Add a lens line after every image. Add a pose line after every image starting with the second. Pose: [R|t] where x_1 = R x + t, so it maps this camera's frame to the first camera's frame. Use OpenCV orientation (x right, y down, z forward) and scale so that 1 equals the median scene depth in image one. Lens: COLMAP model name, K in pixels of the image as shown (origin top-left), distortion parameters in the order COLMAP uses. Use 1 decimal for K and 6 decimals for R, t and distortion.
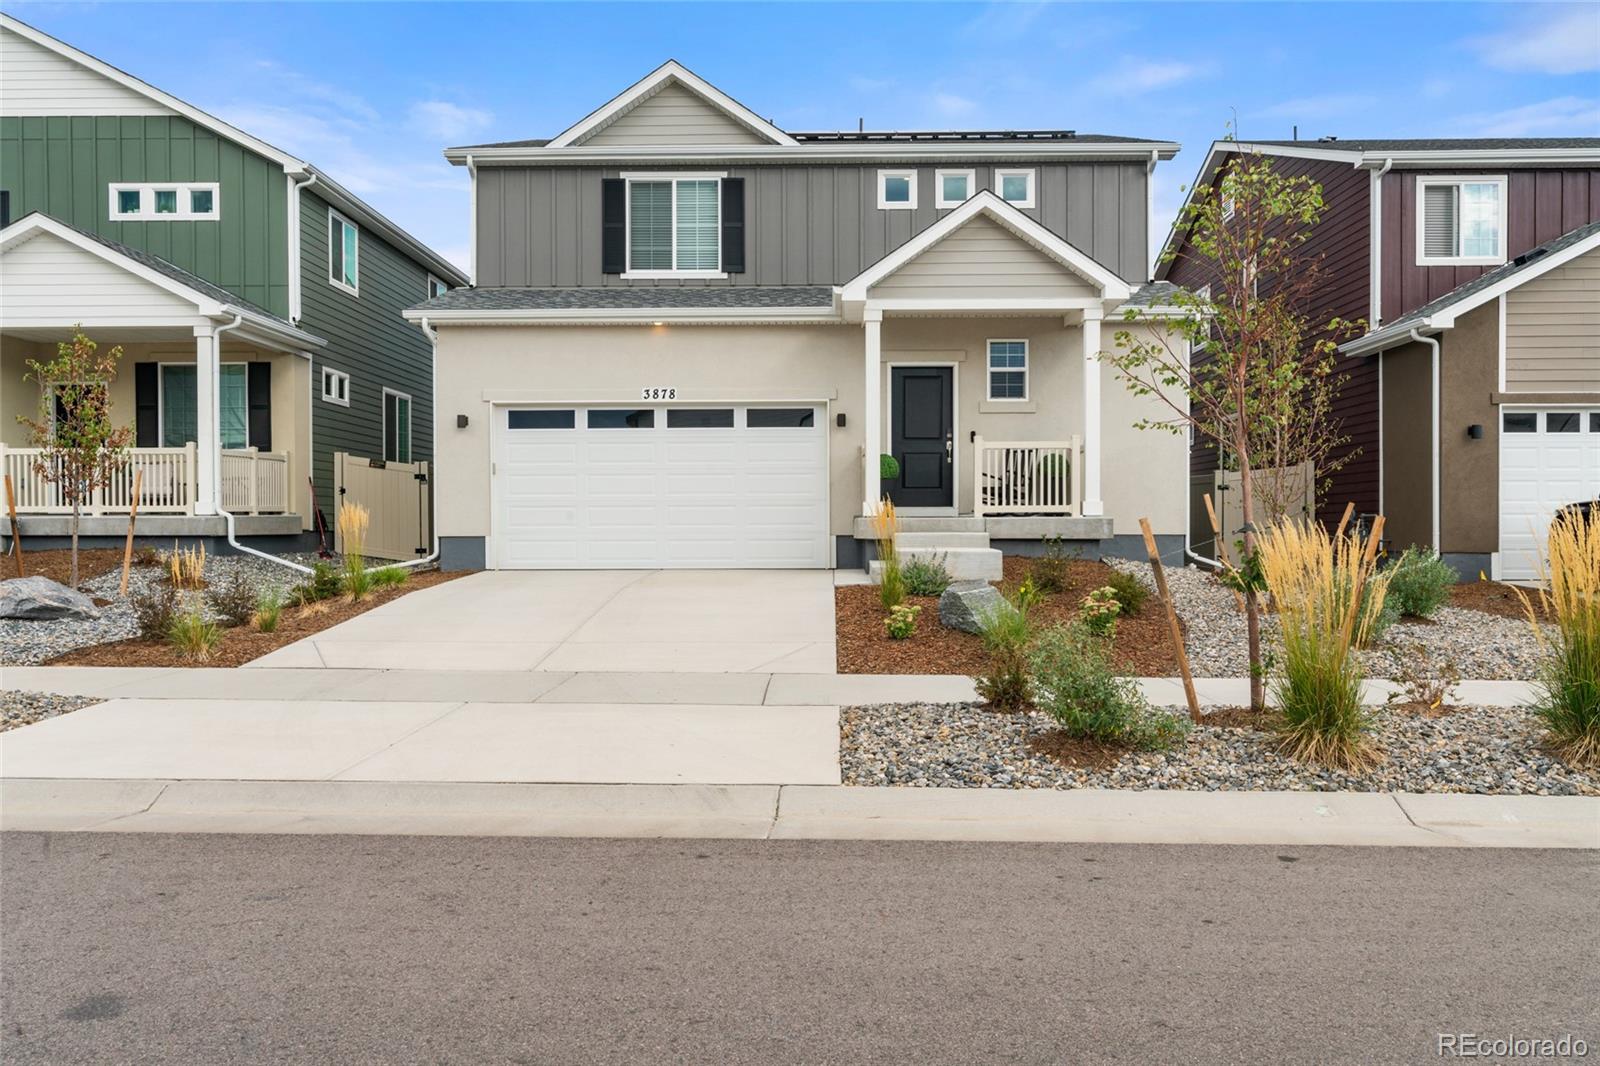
lens RADIAL K [[1278.8, 0, 796.5], [0, 1278.8, 533.4], [0, 0, 1]] dist [0.005903, 0.002700]
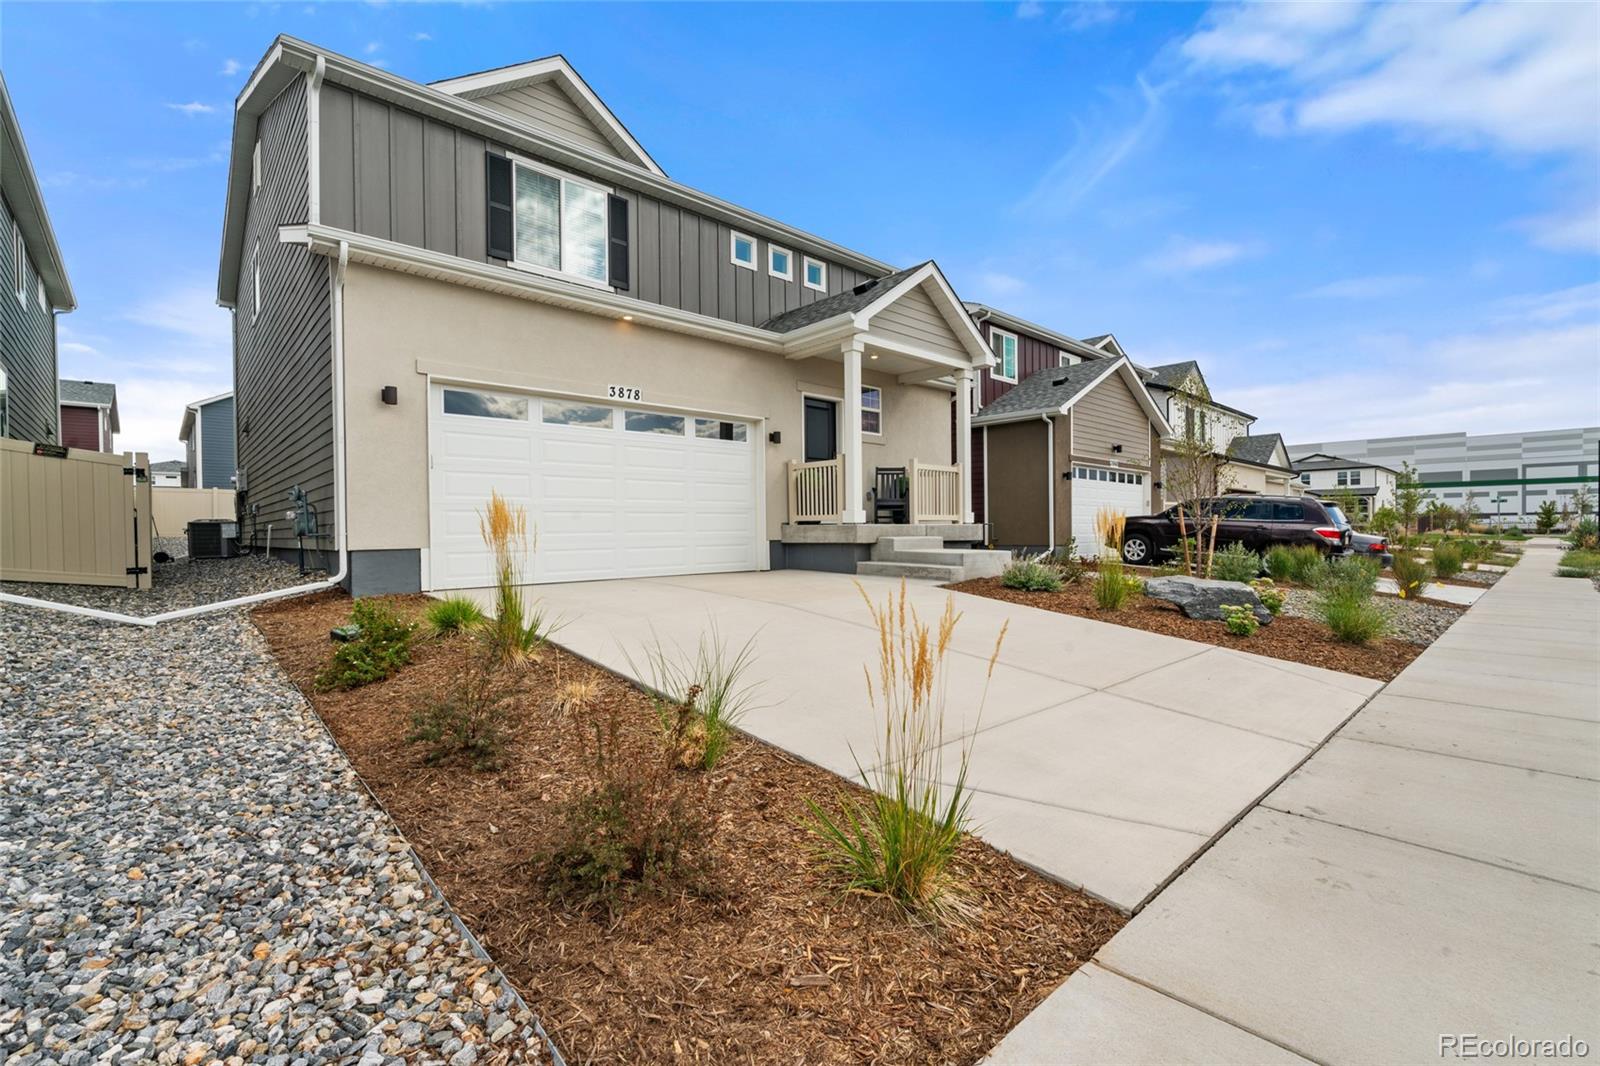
lens RADIAL K [[708.1, 0, 804.1], [0, 708.1, 539.3], [0, 0, 1]] dist [-0.006276, 0.000607]
pose [[0.713049, -0.013319, 0.700987, -0.351559], [0.011440, 0.999907, 0.007362, -0.003470], [-0.701020, 0.002770, 0.713136, 0.495059]]
